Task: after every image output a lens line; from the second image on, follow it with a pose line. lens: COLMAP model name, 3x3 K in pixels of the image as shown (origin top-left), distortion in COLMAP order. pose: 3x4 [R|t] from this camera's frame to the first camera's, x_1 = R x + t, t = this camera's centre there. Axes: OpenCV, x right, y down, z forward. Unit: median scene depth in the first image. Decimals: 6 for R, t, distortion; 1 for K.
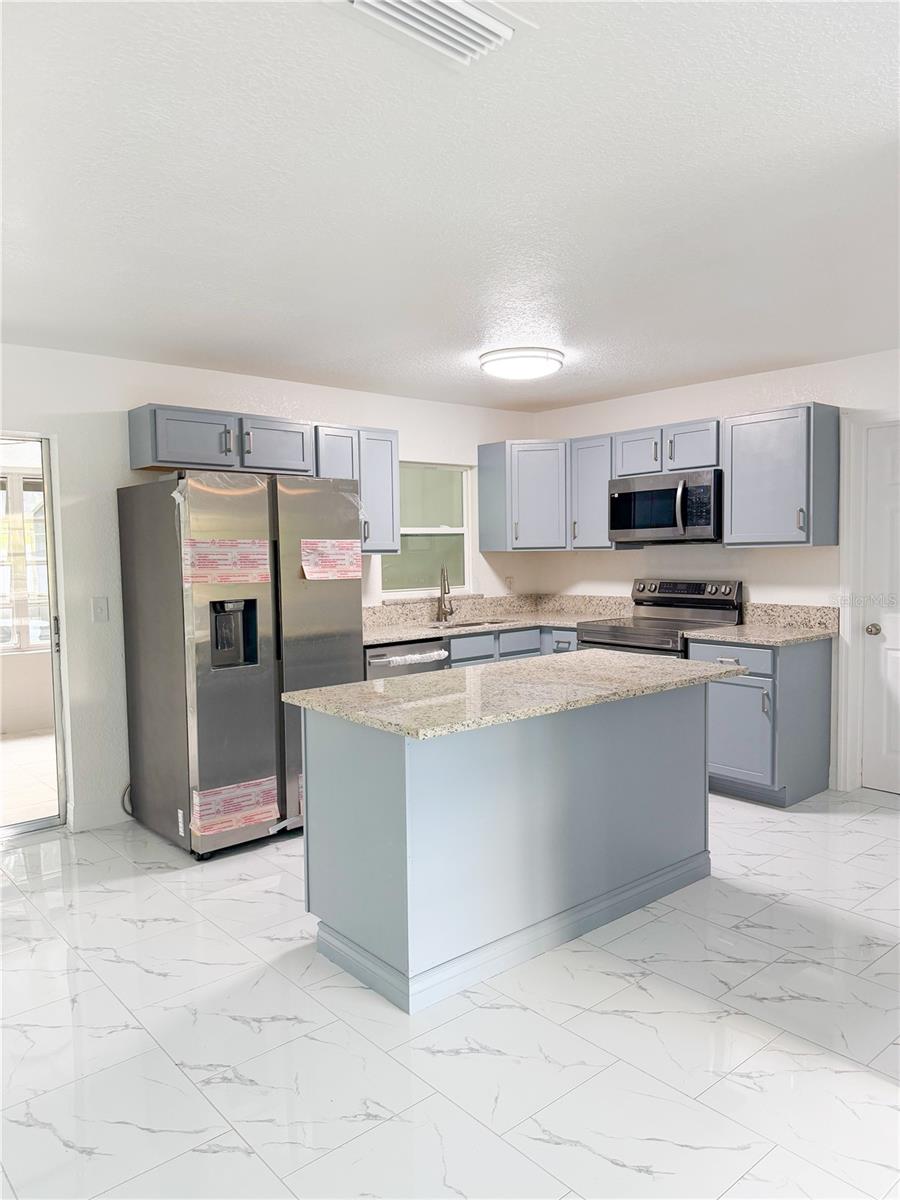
lens RADIAL K [[844.2, 0, 450.8], [0, 844.2, 603.4], [0, 0, 1]] dist [0.067930, -0.079431]
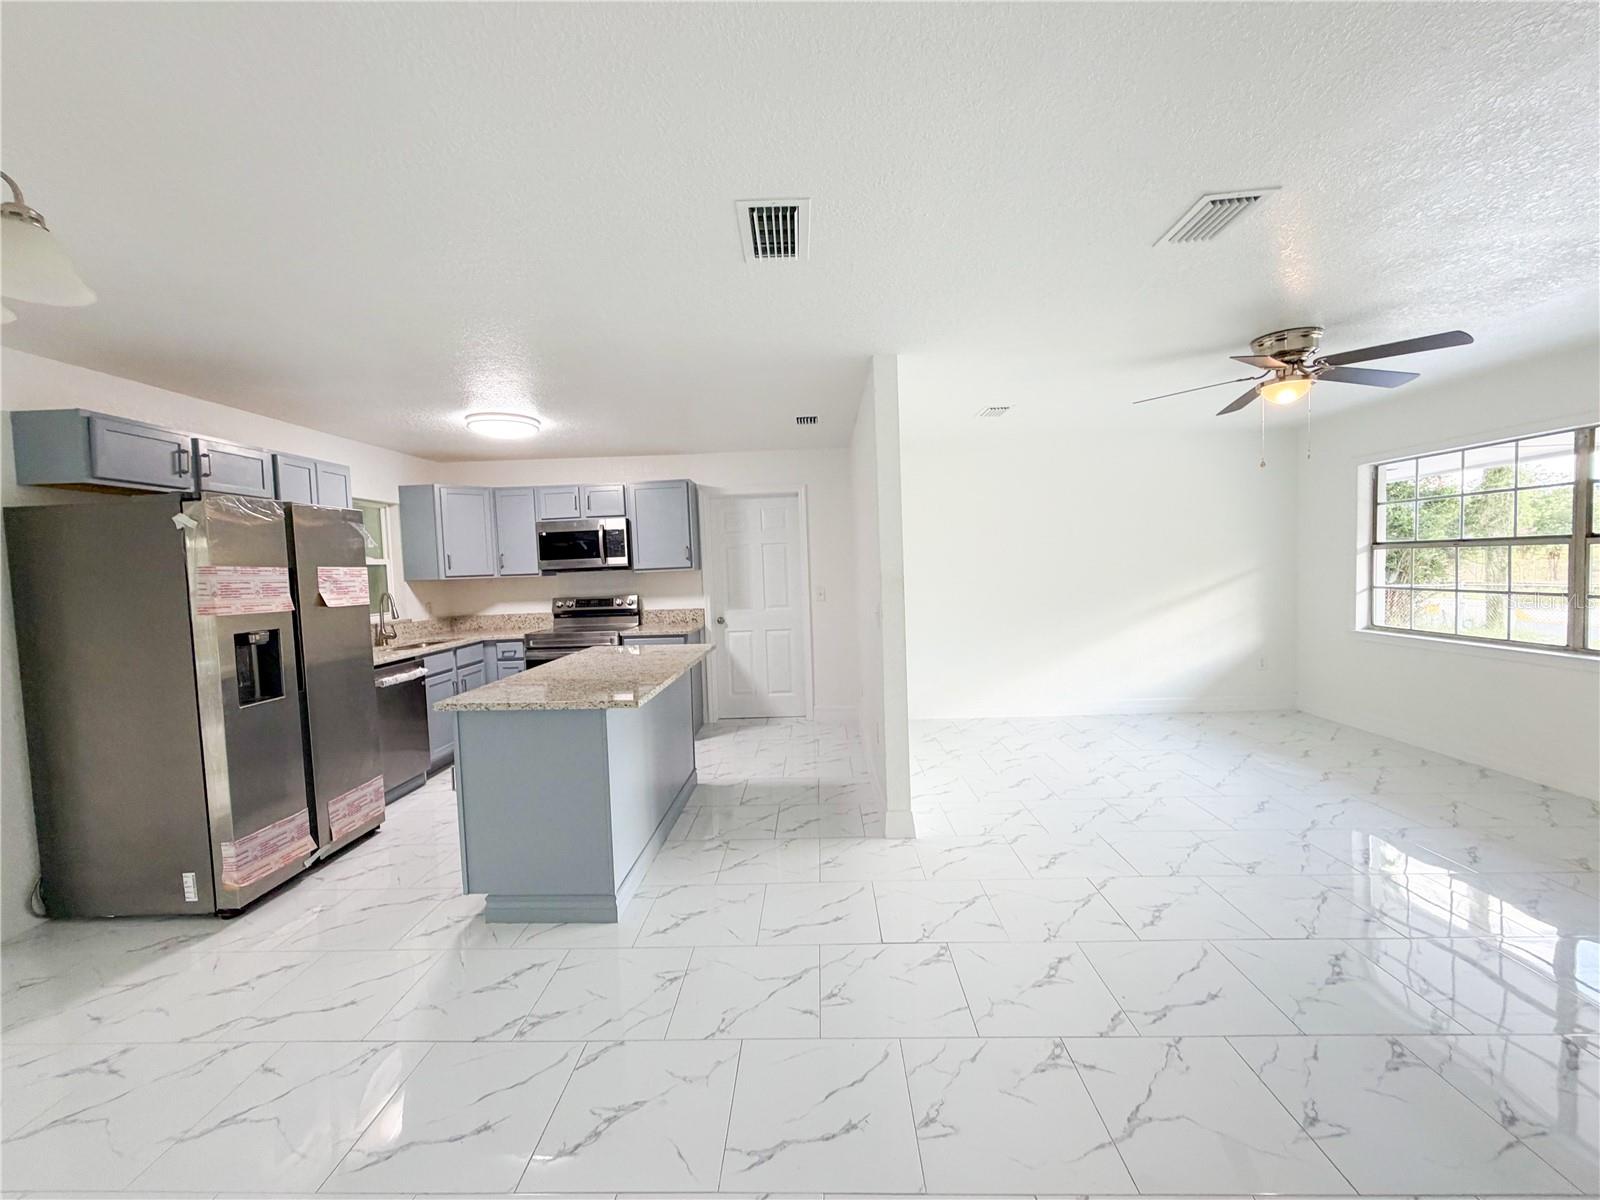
lens RADIAL K [[640.3, 0, 801.3], [0, 640.3, 598.8], [0, 0, 1]] dist [-0.000853, -0.000724]
pose [[0.676410, -0.044260, 0.735194, -0.351853], [0.072418, 0.997353, -0.006585, 0.008523], [-0.732957, 0.057695, 0.677824, 0.065405]]
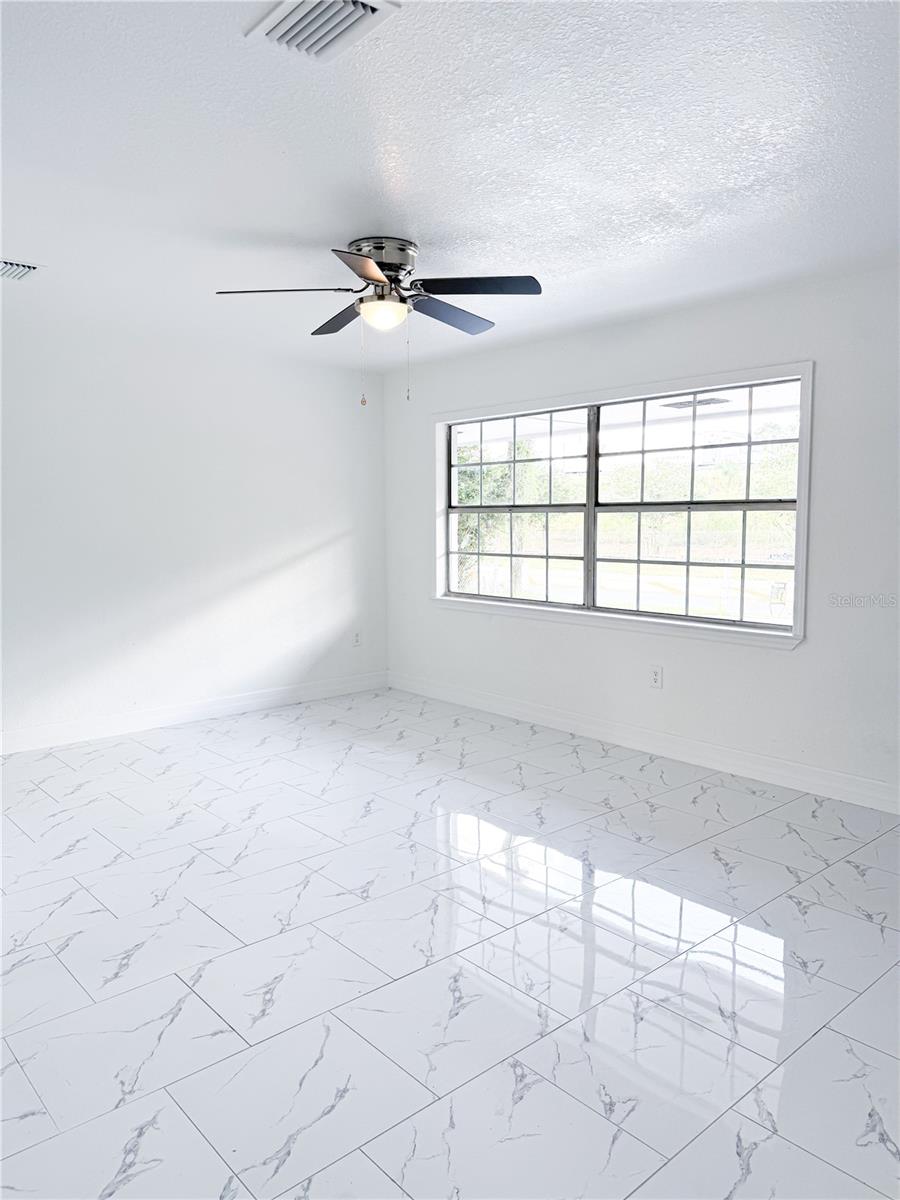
lens RADIAL K [[844.2, 0, 455.5], [0, 844.2, 607.5], [0, 0, 1]] dist [0.067930, -0.079431]
pose [[-0.012014, -0.095215, 0.995384, -0.275787], [0.074949, 0.992570, 0.095850, 0.010152], [-0.997115, 0.075755, -0.004788, 0.092991]]
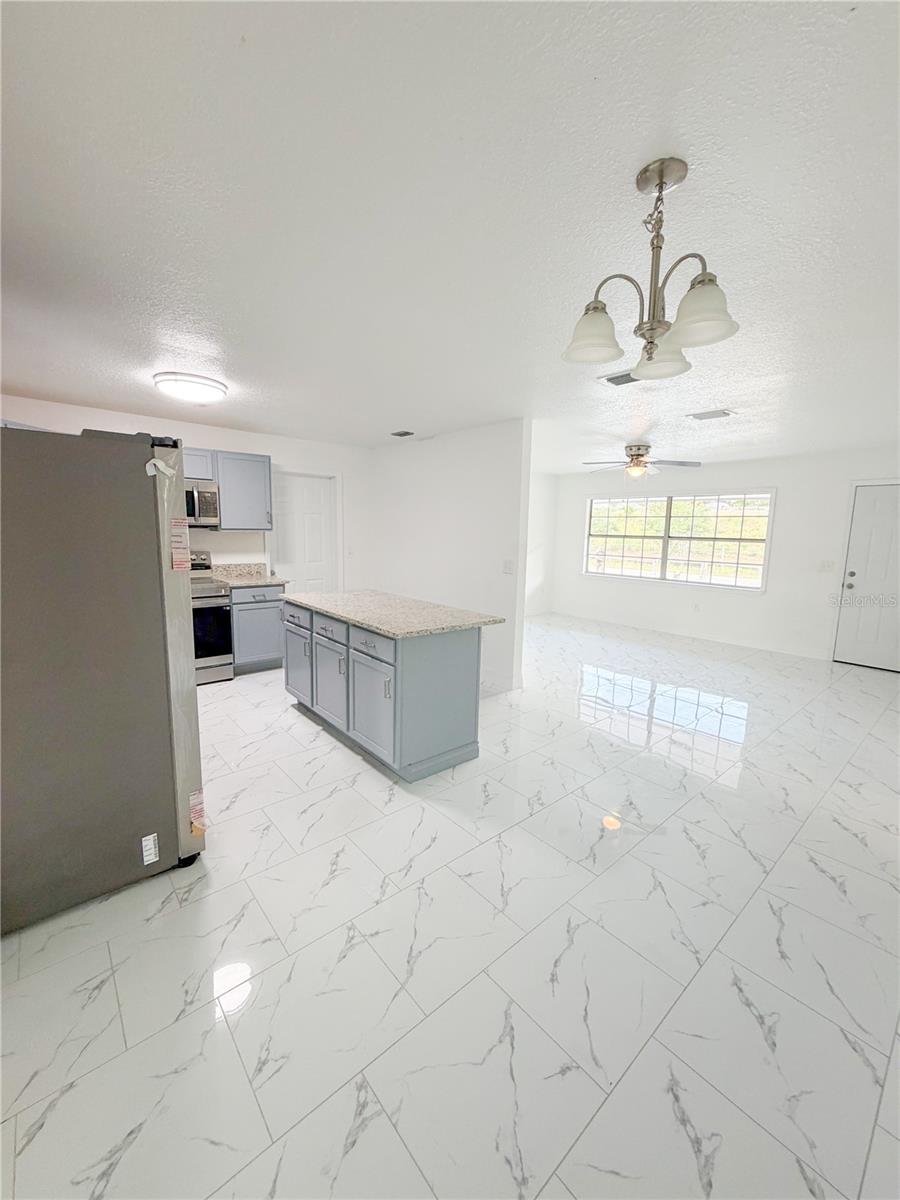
lens RADIAL K [[480.2, 0, 446.4], [0, 480.2, 596.5], [0, 0, 1]] dist [-0.000853, -0.000724]
pose [[-0.005108, -0.124285, 0.992233, -0.749198], [0.044990, 0.991213, 0.124389, -0.043259], [-0.998974, 0.045276, 0.000528, 0.669266]]
